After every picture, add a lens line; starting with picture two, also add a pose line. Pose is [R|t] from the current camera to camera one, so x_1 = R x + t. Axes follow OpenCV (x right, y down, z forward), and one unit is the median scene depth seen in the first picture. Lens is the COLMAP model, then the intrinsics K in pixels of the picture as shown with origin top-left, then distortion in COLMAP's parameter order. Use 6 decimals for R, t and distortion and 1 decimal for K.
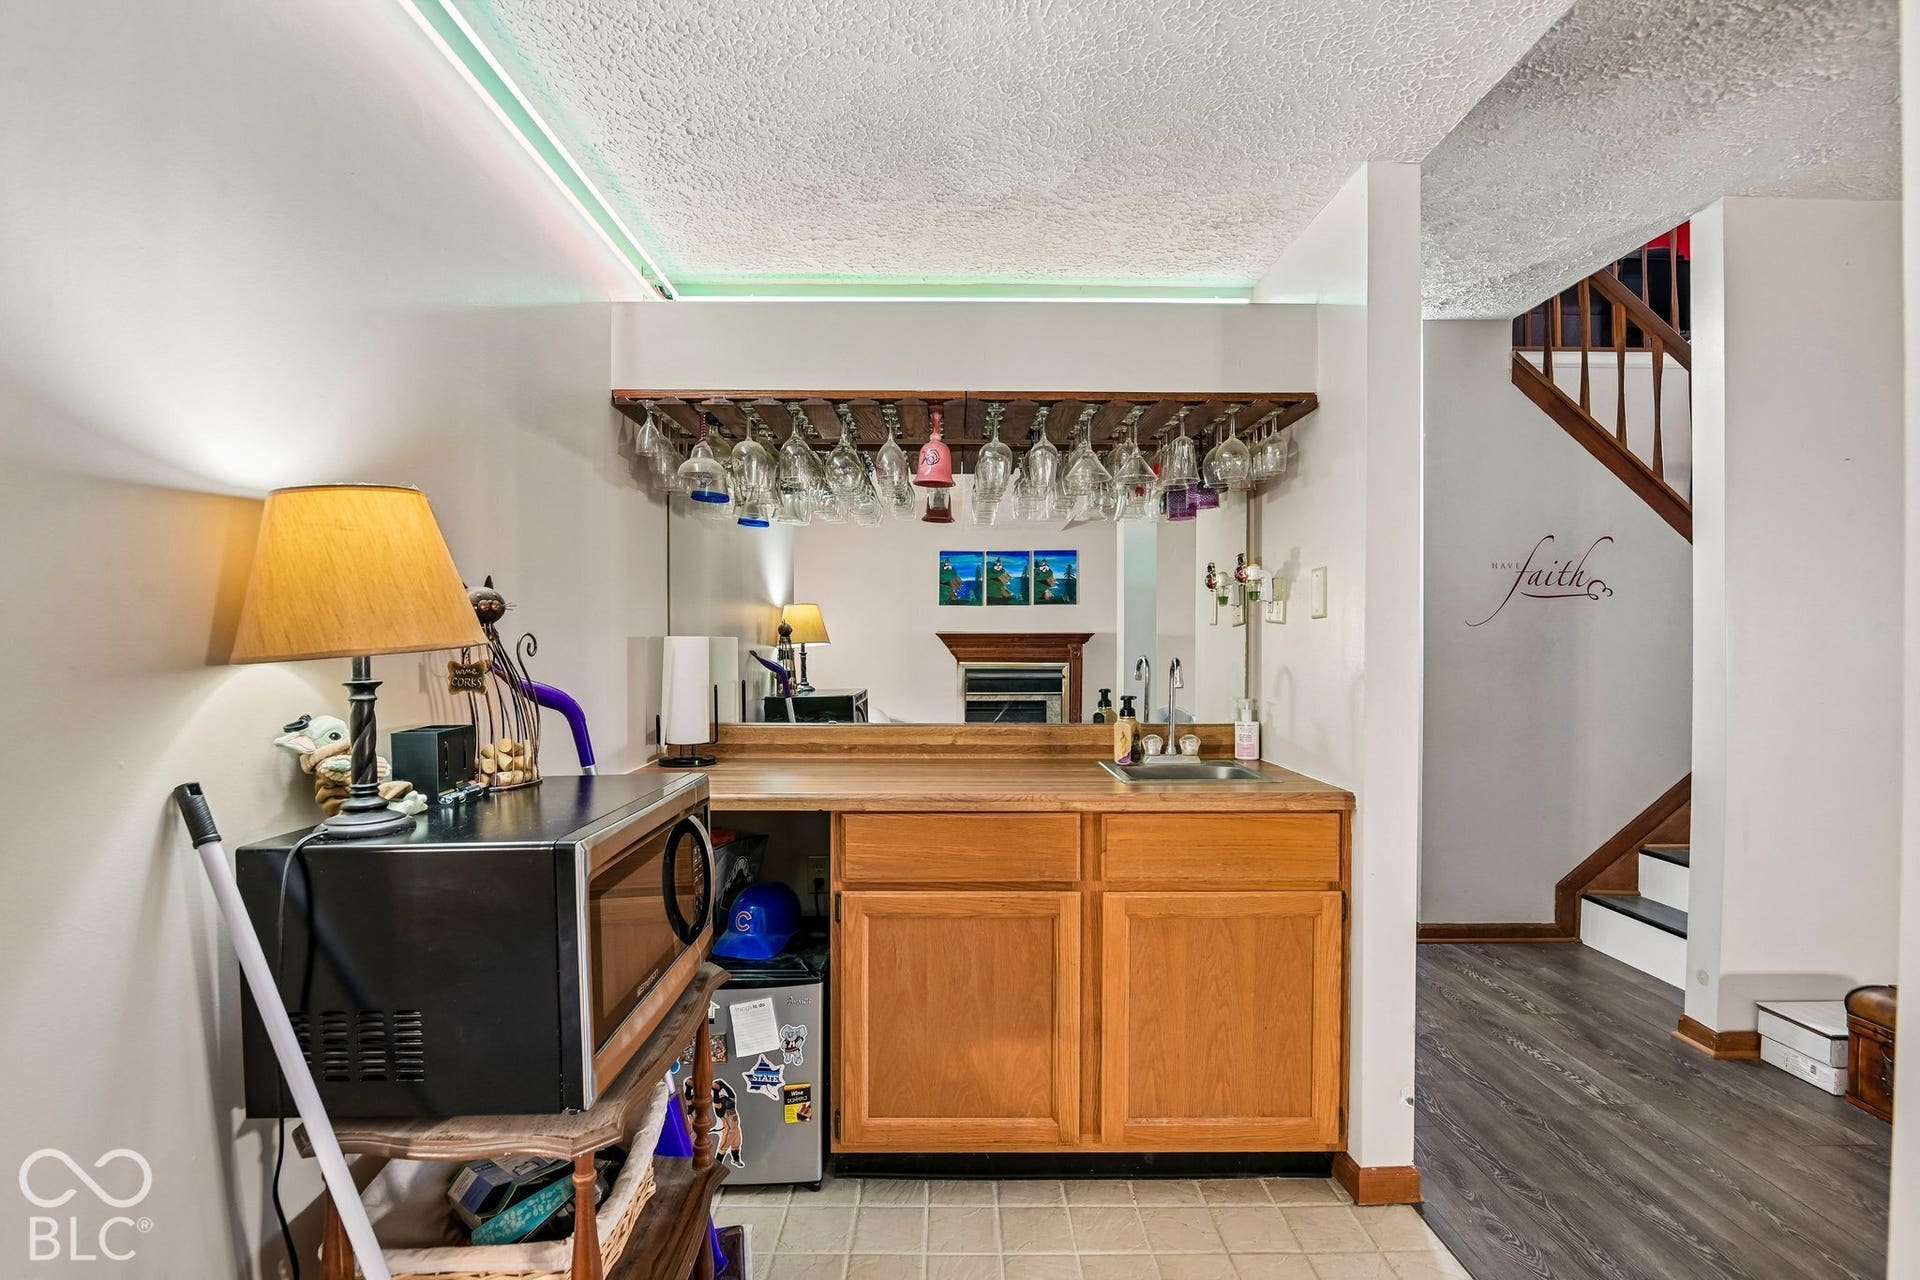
lens RADIAL K [[890.4, 0, 952.6], [0, 890.4, 658.6], [0, 0, 1]] dist [-0.015334, -0.001555]
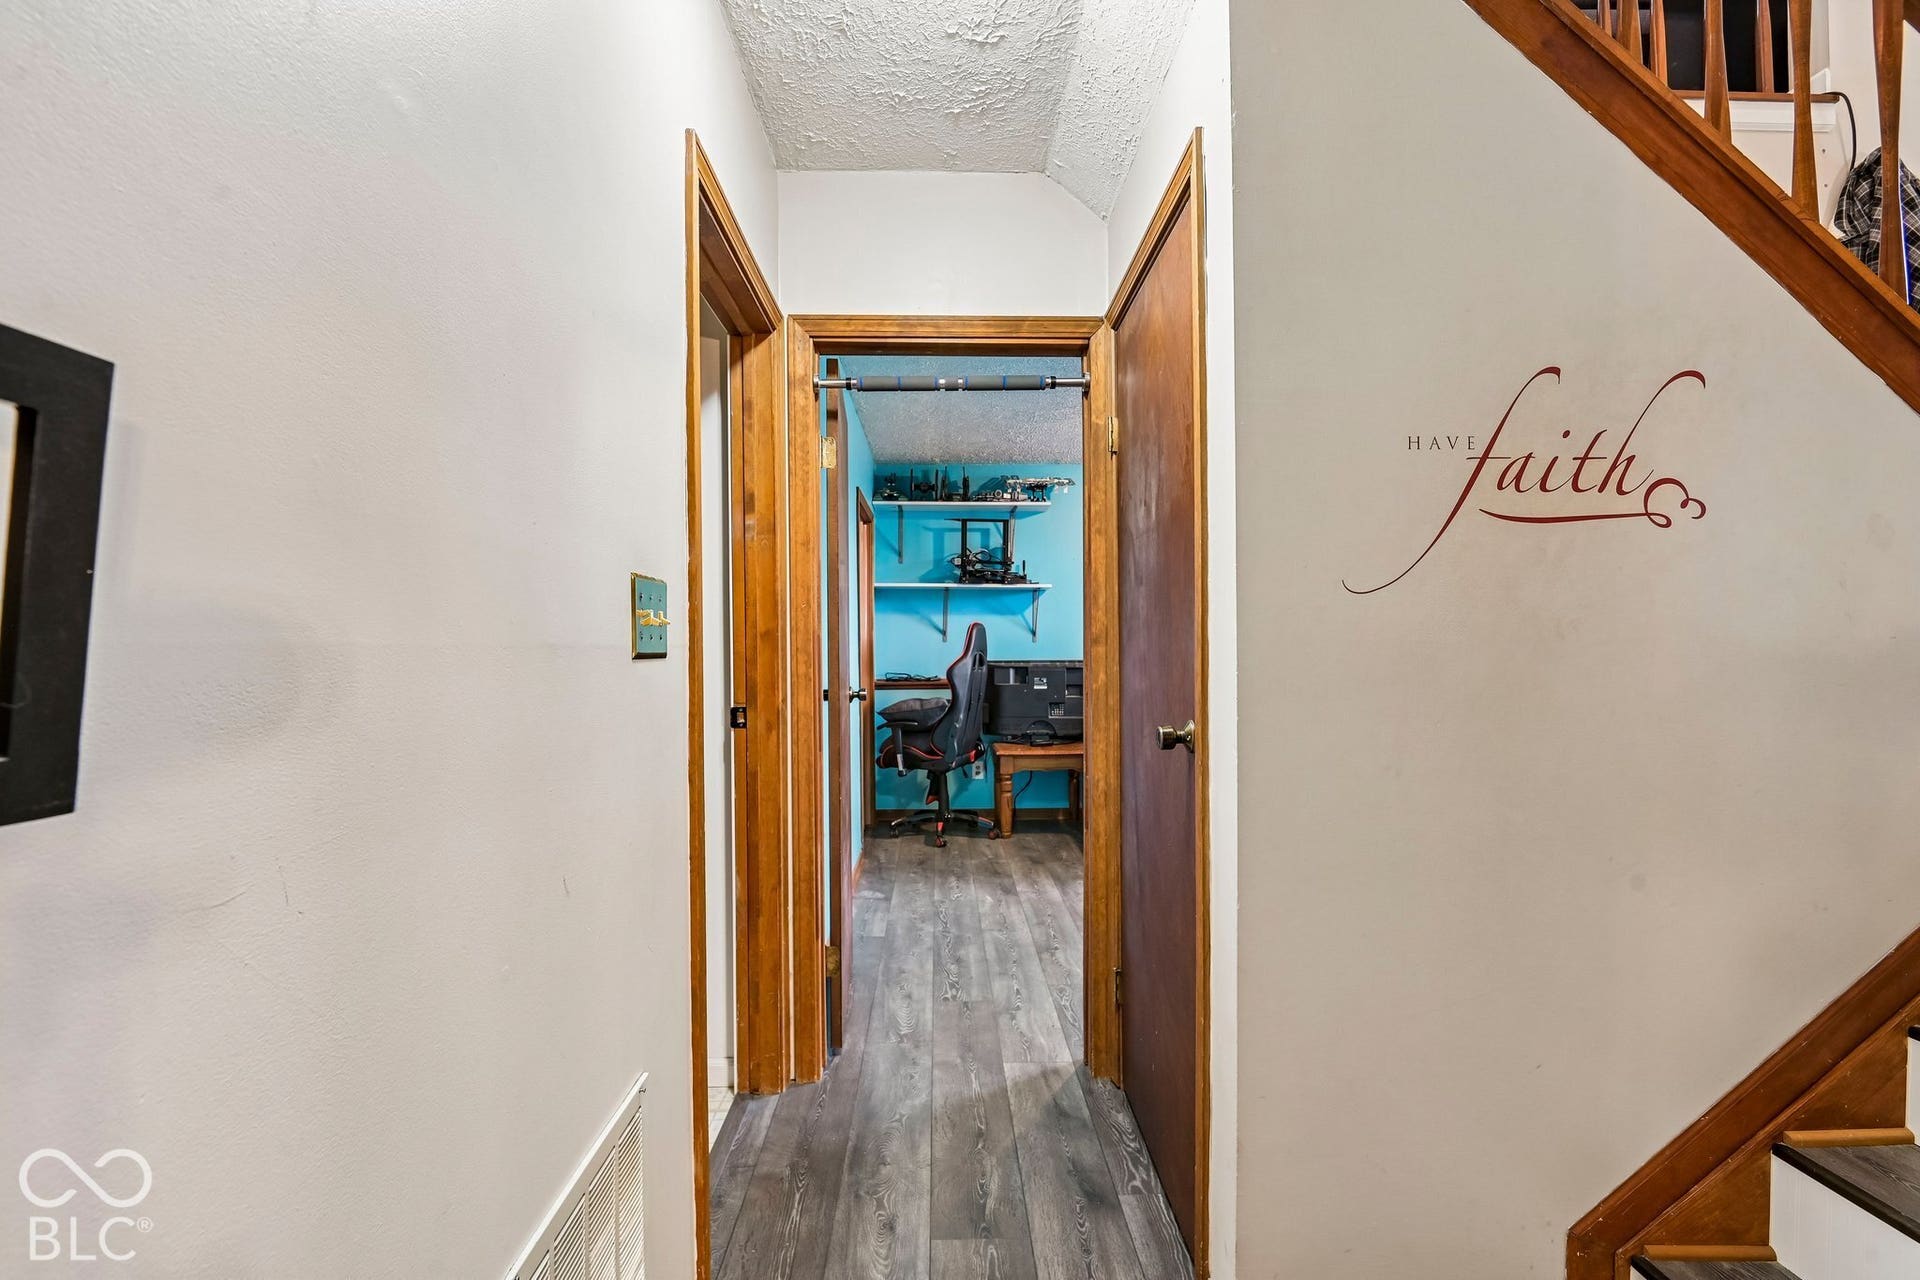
lens RADIAL K [[890.4, 0, 952.6], [0, 890.4, 658.6], [0, 0, 1]] dist [-0.015334, -0.001555]
pose [[0.999881, -0.004944, 0.014633, 0.398079], [0.004980, 0.999985, -0.002463, -0.007500], [-0.014621, 0.002536, 0.999890, 0.603856]]
